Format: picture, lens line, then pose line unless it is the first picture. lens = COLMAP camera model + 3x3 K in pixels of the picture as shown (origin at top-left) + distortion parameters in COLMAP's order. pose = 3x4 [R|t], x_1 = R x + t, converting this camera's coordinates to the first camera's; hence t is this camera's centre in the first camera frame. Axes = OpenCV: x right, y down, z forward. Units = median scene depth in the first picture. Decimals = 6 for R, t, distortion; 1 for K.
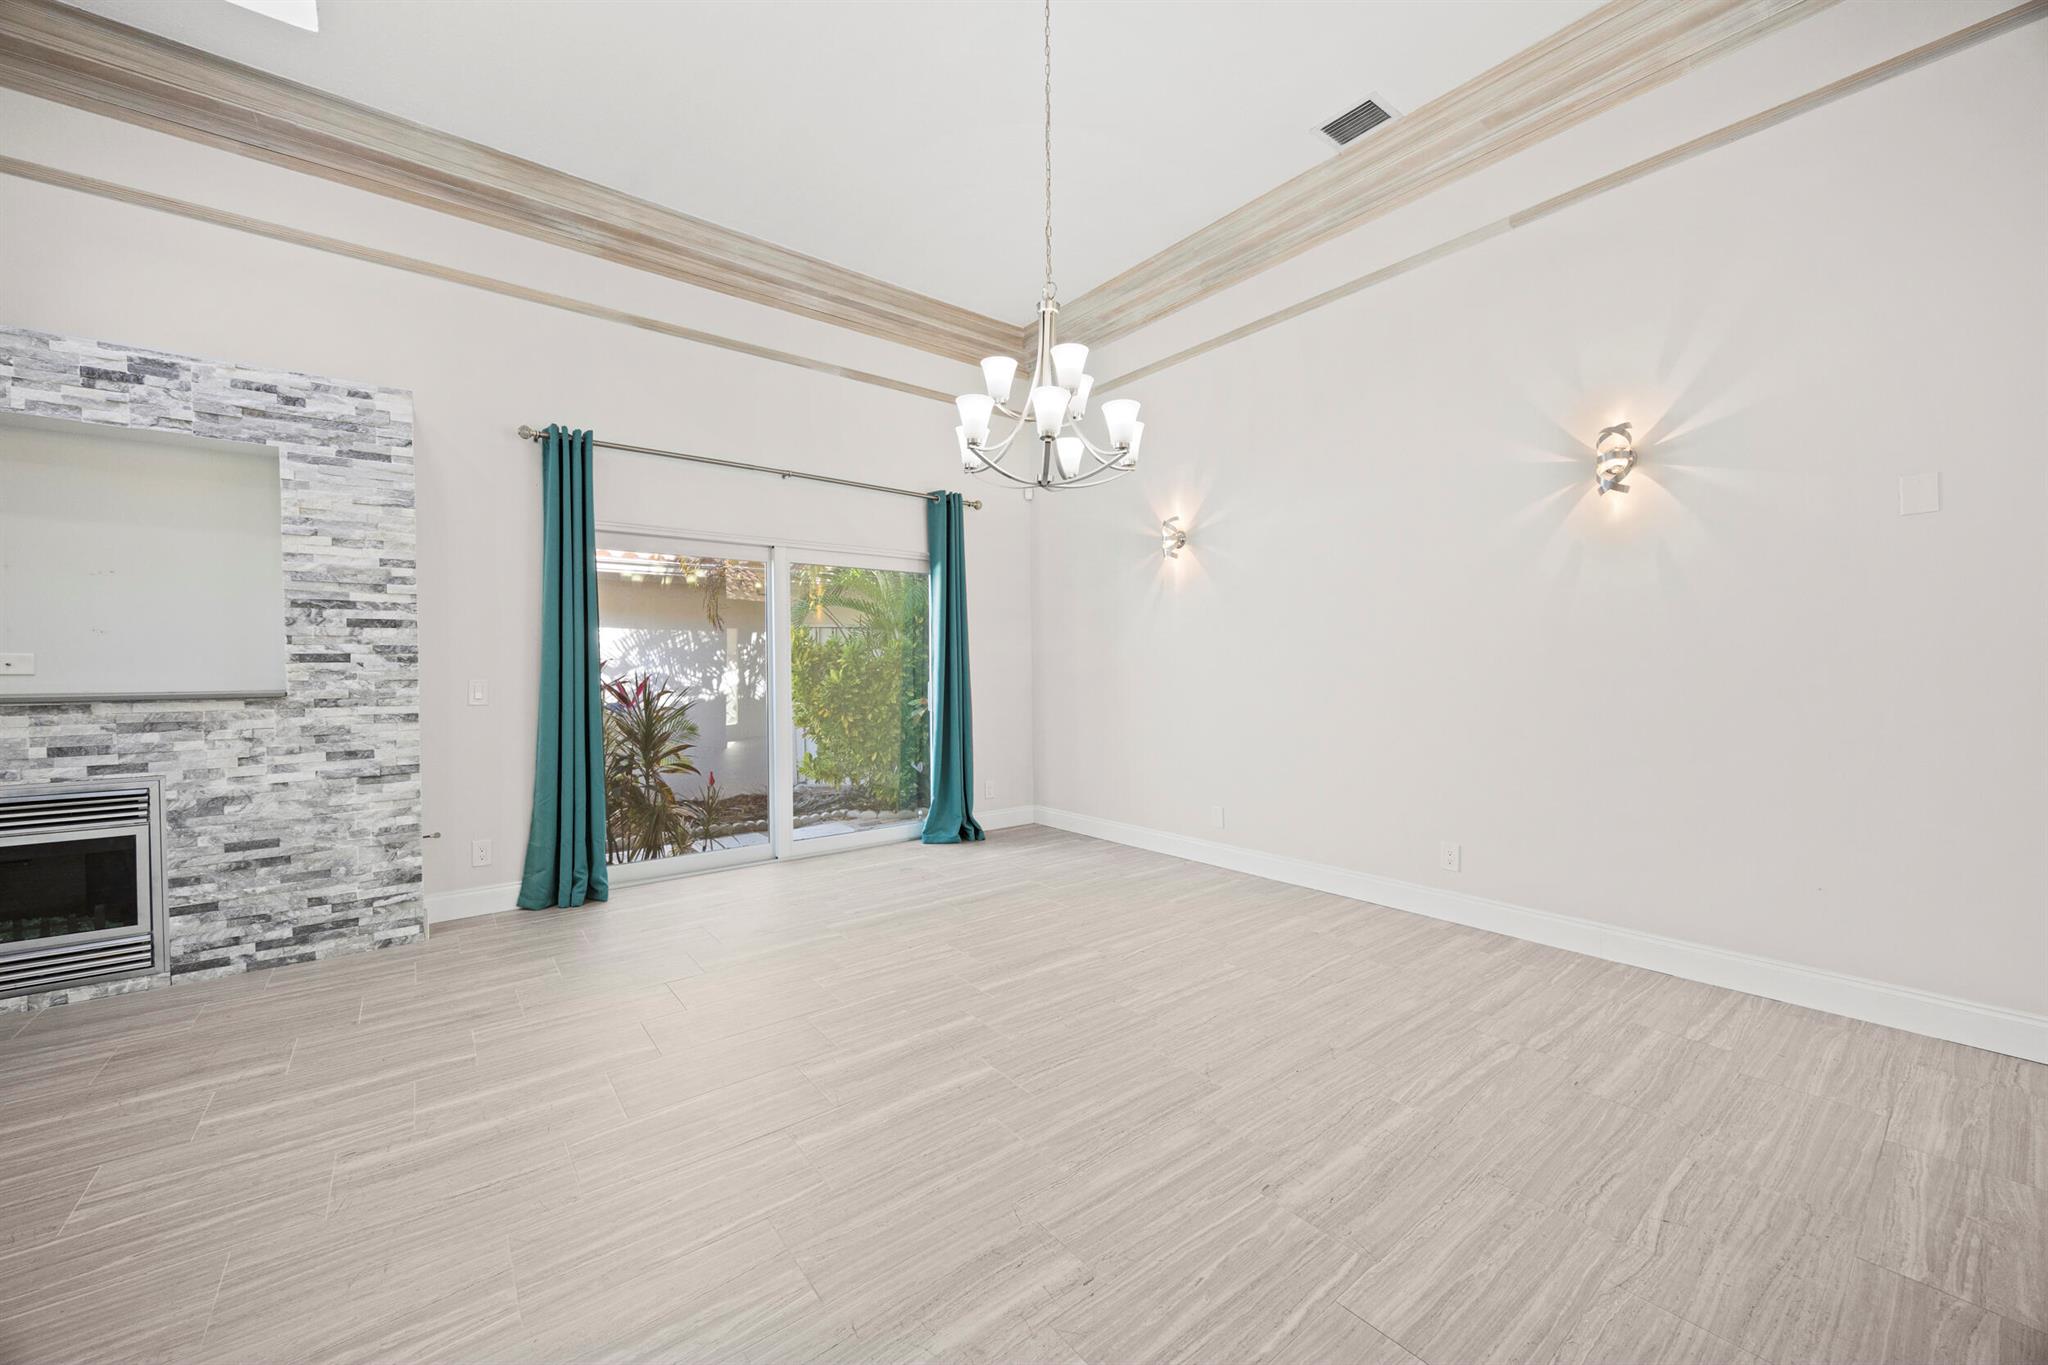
lens RADIAL K [[784.4, 0, 1029.4], [0, 784.4, 680.1], [0, 0, 1]] dist [-0.005117, 0.000998]
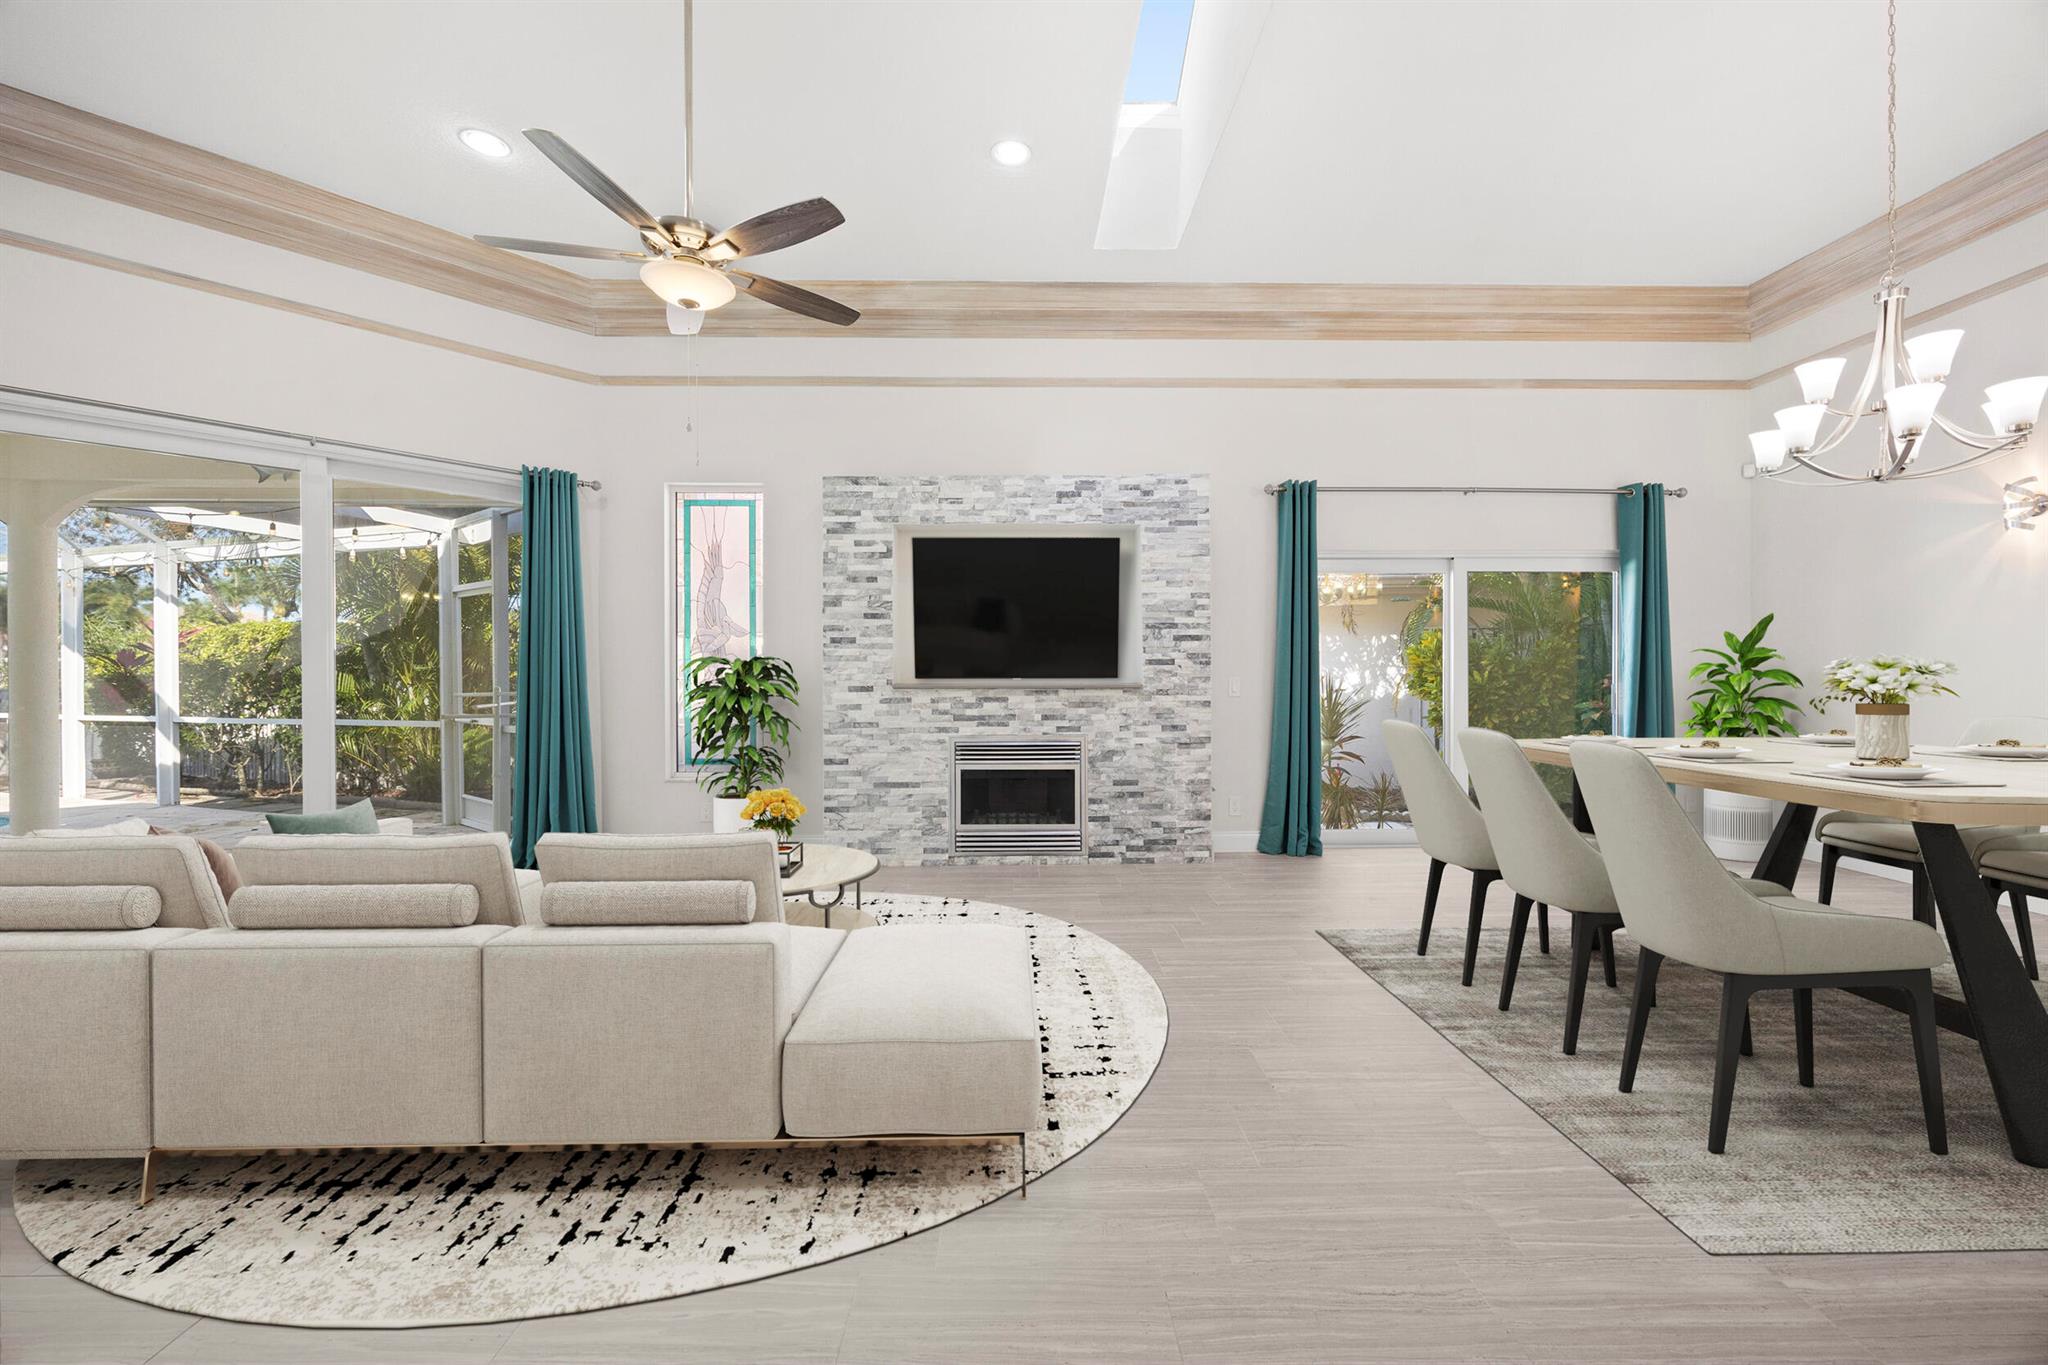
lens RADIAL K [[784.4, 0, 1028.1], [0, 784.4, 680.5], [0, 0, 1]] dist [-0.005117, 0.000998]
pose [[0.791605, 0.008622, -0.610973, -0.185989], [-0.009804, 0.999951, 0.001409, 0.007296], [0.610955, 0.004875, 0.791650, -0.337300]]
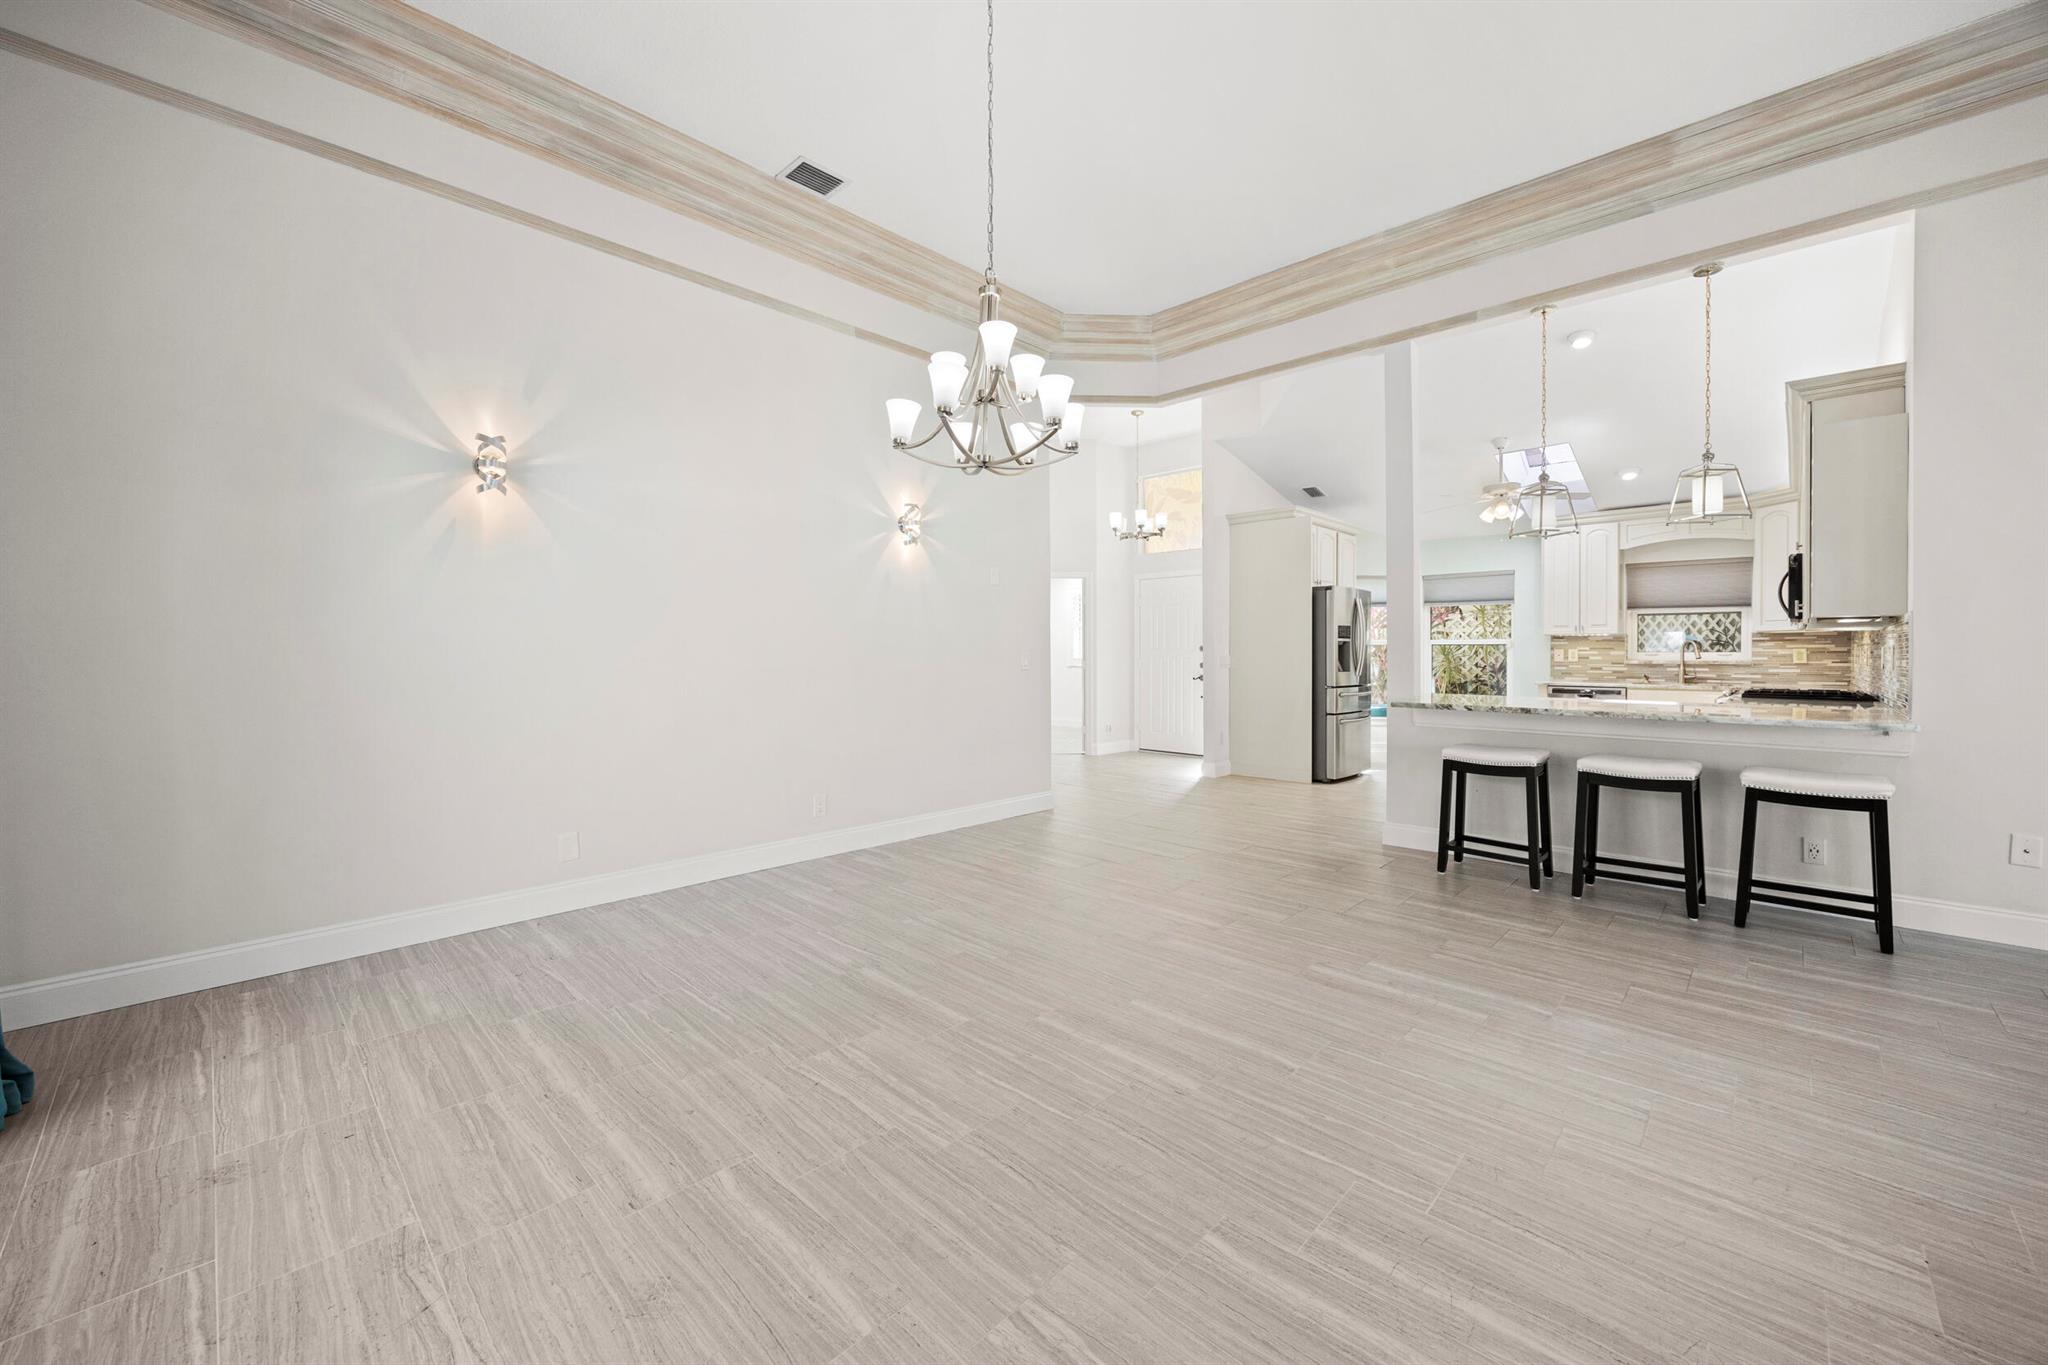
lens RADIAL K [[784.4, 0, 1013.3], [0, 784.4, 667.3], [0, 0, 1]] dist [-0.005117, 0.000998]
pose [[-0.124331, -0.012367, 0.992164, -0.814265], [0.017291, 0.999743, 0.014628, -0.008606], [-0.992090, 0.018974, -0.124086, 0.922680]]
